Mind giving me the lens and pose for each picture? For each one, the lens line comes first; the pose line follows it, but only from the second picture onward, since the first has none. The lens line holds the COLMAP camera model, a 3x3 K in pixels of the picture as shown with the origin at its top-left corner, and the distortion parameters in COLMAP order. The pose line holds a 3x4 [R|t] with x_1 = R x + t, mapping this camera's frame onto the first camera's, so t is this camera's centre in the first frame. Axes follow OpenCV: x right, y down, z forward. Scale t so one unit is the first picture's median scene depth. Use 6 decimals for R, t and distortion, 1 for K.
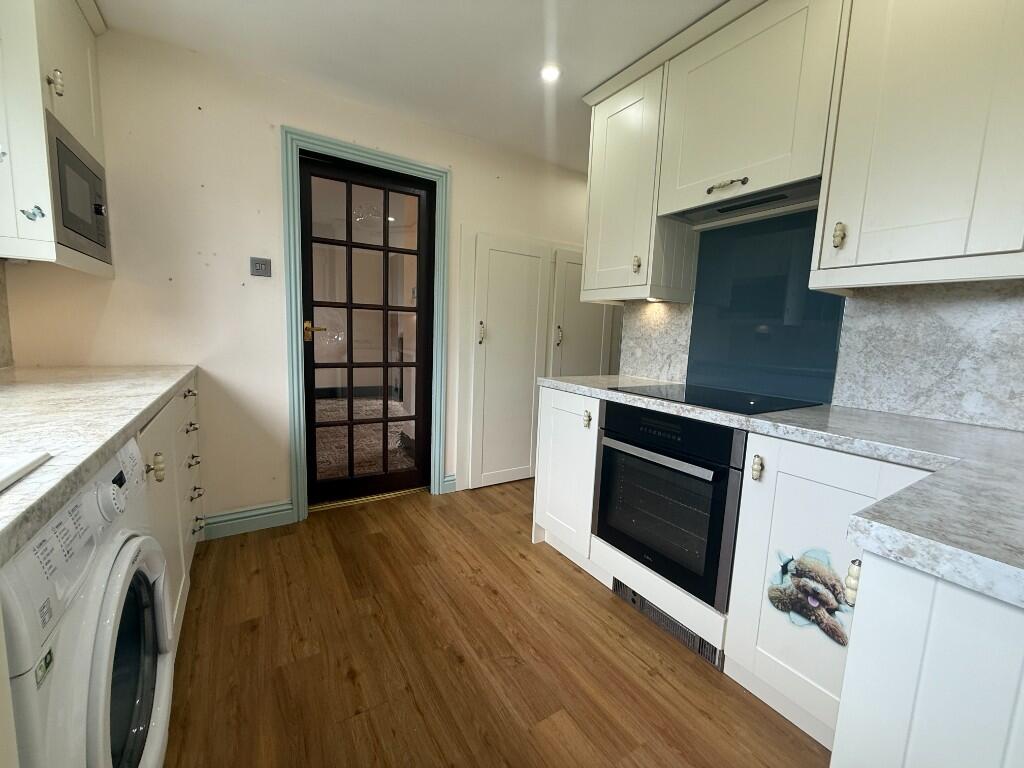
lens RADIAL K [[408.8, 0, 508.9], [0, 408.8, 382.7], [0, 0, 1]] dist [-0.000350, -0.000040]
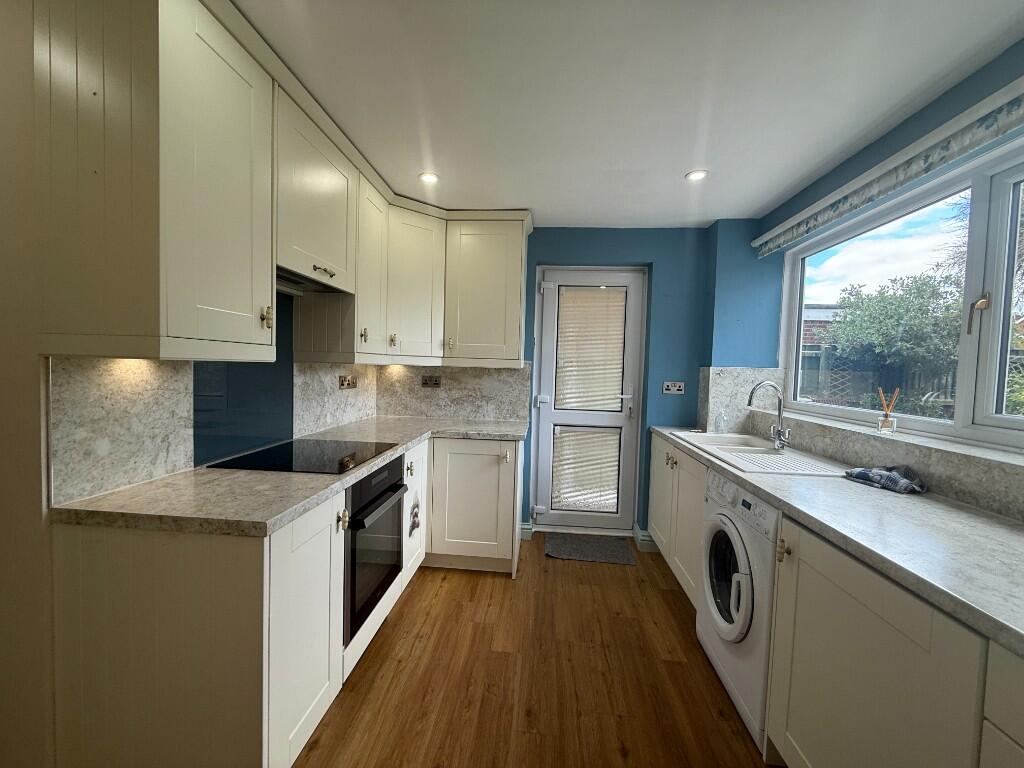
lens RADIAL K [[408.8, 0, 508.9], [0, 408.8, 382.7], [0, 0, 1]] dist [-0.000350, -0.000040]
pose [[-0.792727, -0.083790, 0.603791, -0.579448], [0.017979, 0.986863, 0.160555, -0.327833], [-0.609312, 0.138132, -0.780807, 1.540586]]
